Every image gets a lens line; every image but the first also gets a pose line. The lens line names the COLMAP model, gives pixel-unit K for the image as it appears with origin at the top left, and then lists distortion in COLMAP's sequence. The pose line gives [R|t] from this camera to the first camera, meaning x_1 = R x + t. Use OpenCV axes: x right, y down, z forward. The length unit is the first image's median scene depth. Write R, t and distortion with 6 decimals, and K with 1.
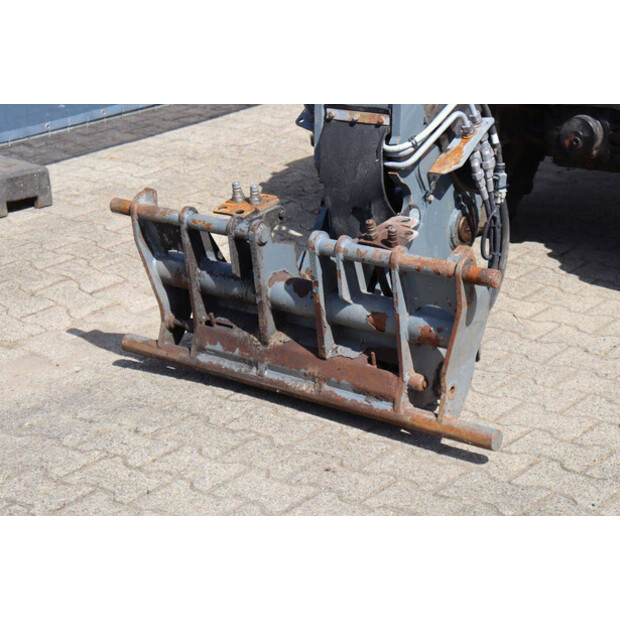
lens RADIAL K [[1425.2, 0, 307.1], [0, 1425.2, 306.6], [0, 0, 1]] dist [0.354867, 0.000000]
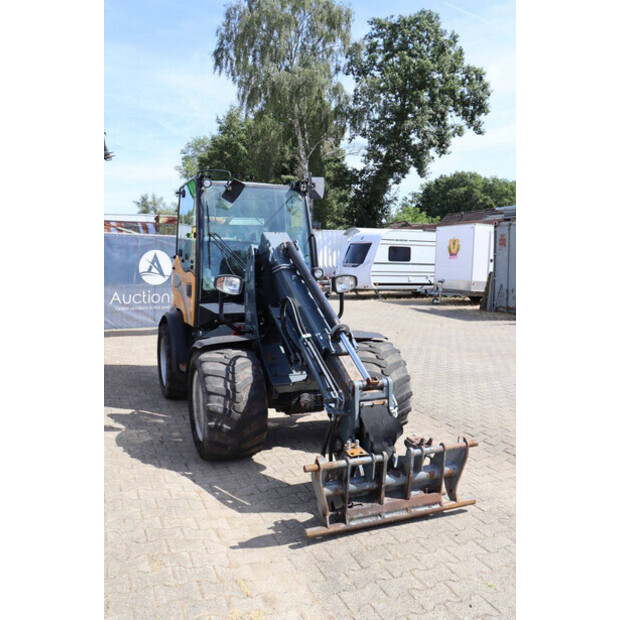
lens RADIAL K [[544.4, 0, 308.0], [0, 544.4, 311.6], [0, 0, 1]] dist [-0.112864, 0.007559]
pose [[0.517919, -0.047849, 0.854090, -0.824047], [0.260471, 0.959845, -0.104175, -0.216395], [-0.814810, 0.276420, 0.509585, 0.568120]]
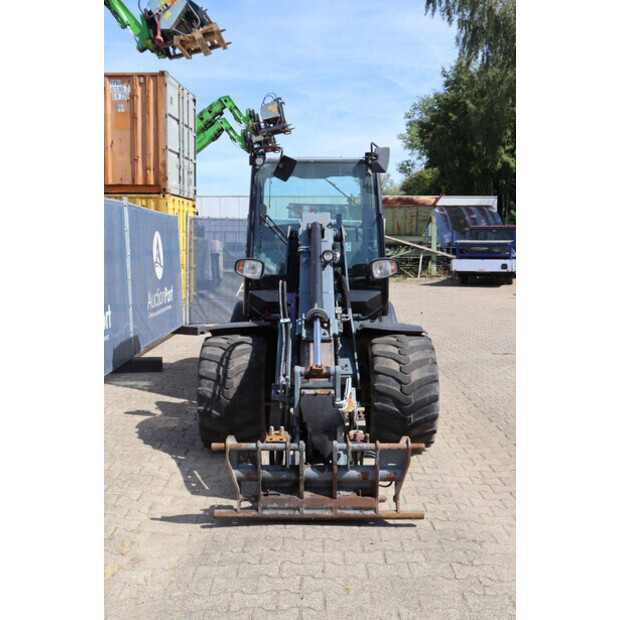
lens RADIAL K [[680.2, 0, 310.5], [0, 680.2, 319.6], [0, 0, 1]] dist [-0.025391, 0.000000]
pose [[0.799393, -0.032616, 0.599922, -0.632650], [0.176486, 0.967221, -0.182581, -0.046024], [-0.574302, 0.251832, 0.778946, 0.117264]]
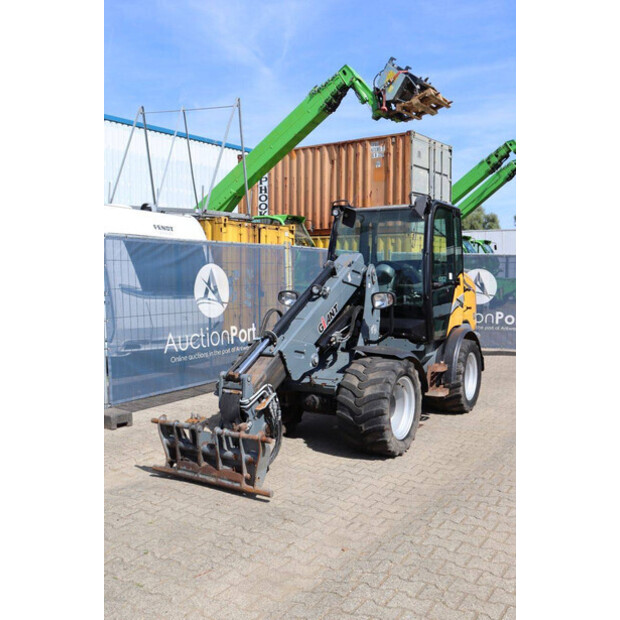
lens RADIAL K [[617.5, 0, 308.7], [0, 617.5, 311.7], [0, 0, 1]] dist [-0.095674, 0.000000]
pose [[0.995125, 0.021122, 0.096334, 0.067736], [0.006720, 0.960002, -0.279912, 0.076767], [-0.098393, 0.279195, 0.955180, -0.343976]]
